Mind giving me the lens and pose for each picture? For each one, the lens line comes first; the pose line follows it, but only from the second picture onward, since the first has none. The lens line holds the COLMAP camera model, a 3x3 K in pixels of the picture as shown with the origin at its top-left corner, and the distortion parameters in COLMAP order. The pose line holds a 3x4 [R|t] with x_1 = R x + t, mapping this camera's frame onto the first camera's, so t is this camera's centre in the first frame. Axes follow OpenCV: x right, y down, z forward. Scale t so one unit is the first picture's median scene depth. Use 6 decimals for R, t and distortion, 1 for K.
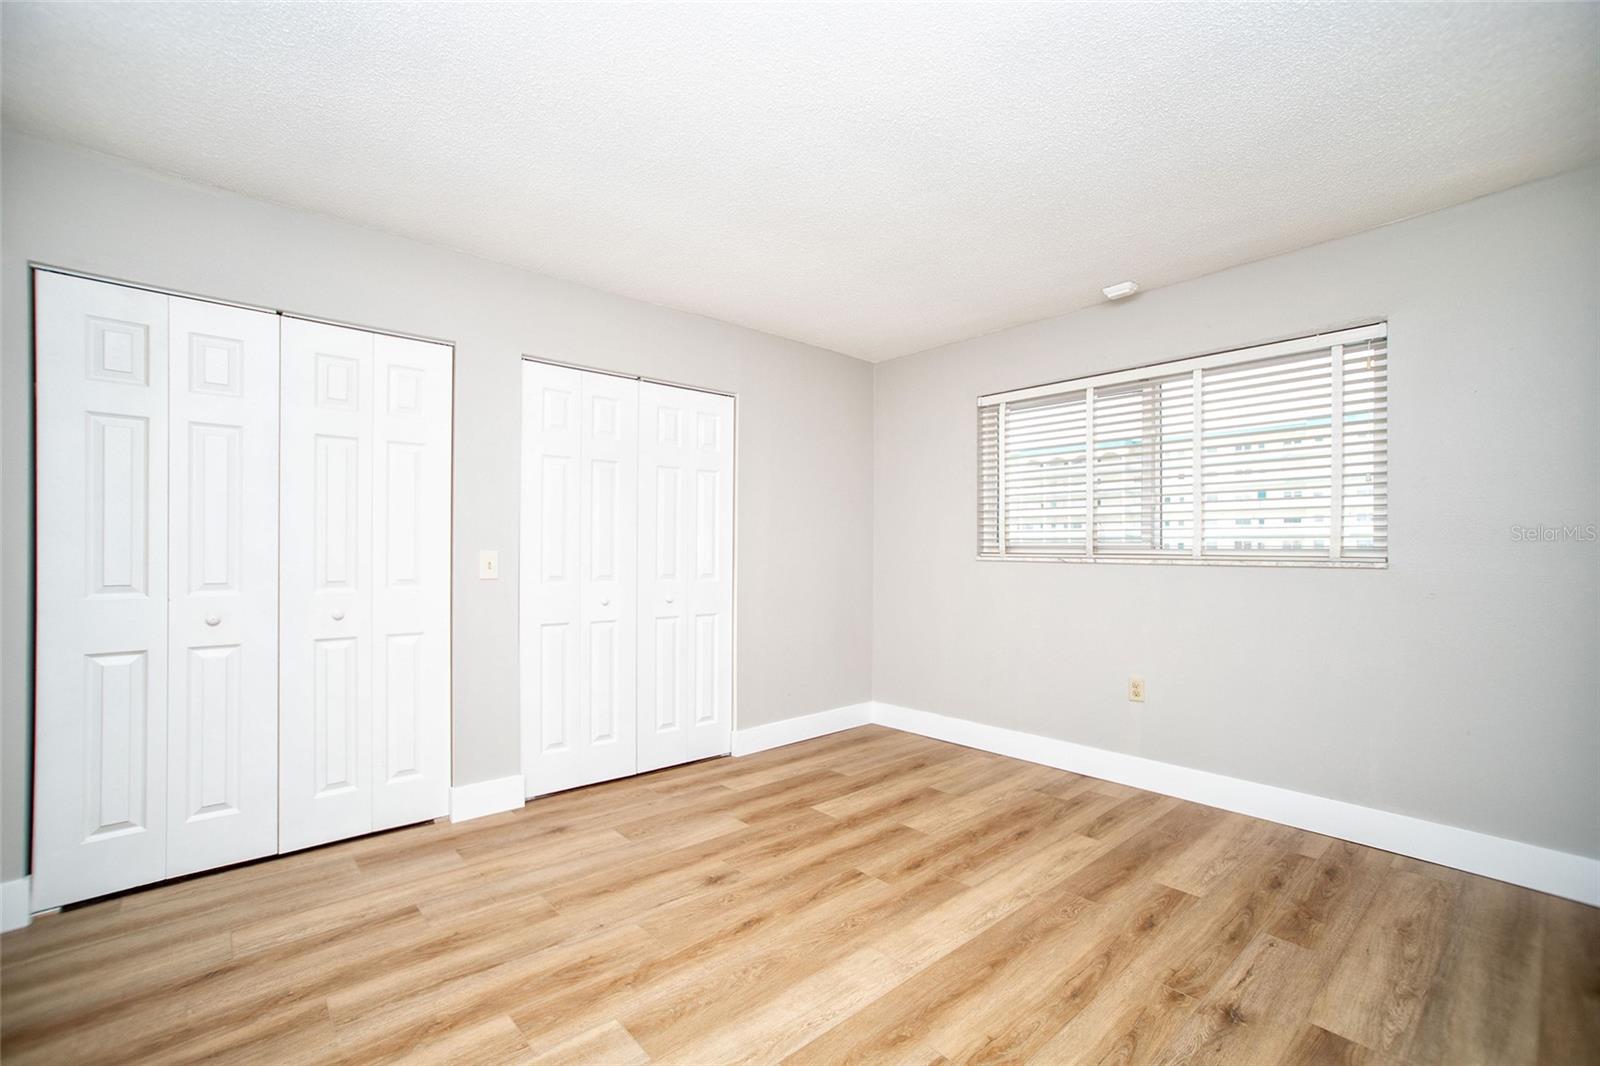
lens RADIAL K [[678.3, 0, 787.8], [0, 678.3, 539.5], [0, 0, 1]] dist [-0.011547, 0.003043]
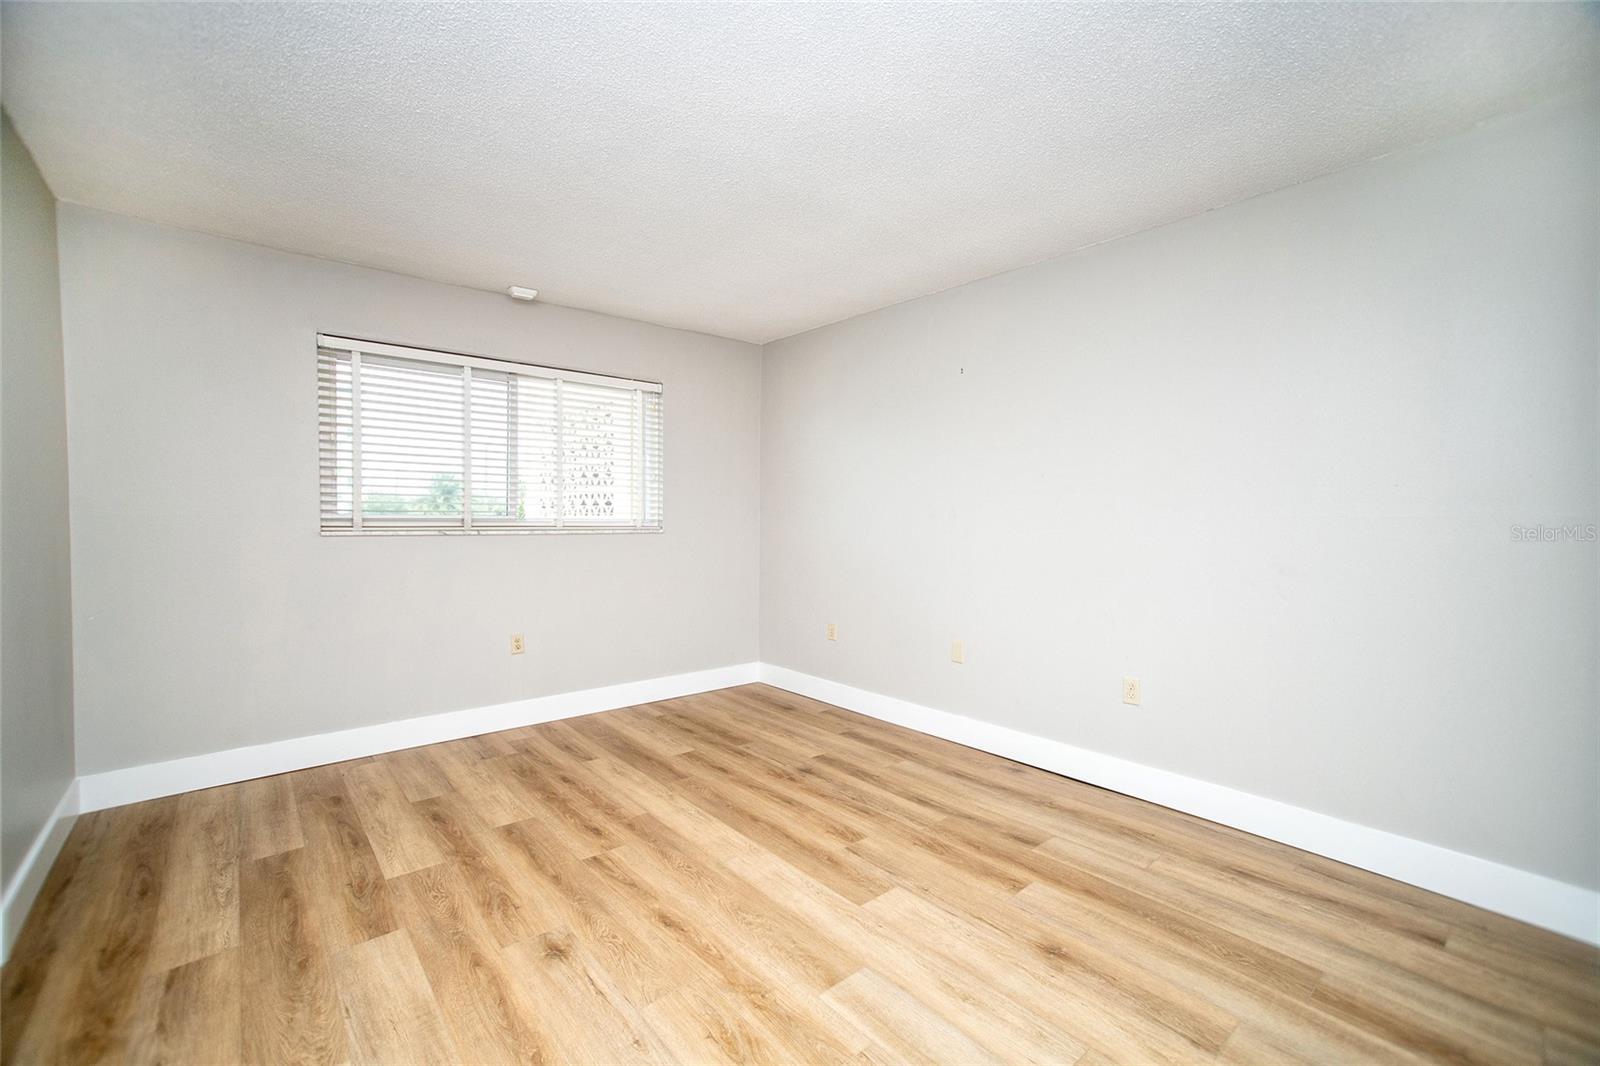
lens RADIAL K [[678.3, 0, 788.3], [0, 678.3, 529.7], [0, 0, 1]] dist [-0.011547, 0.003043]
pose [[0.024450, -0.021025, 0.999480, -0.777261], [-0.022964, 0.999503, 0.021587, -0.010197], [-0.999437, -0.023480, 0.023955, 0.638563]]
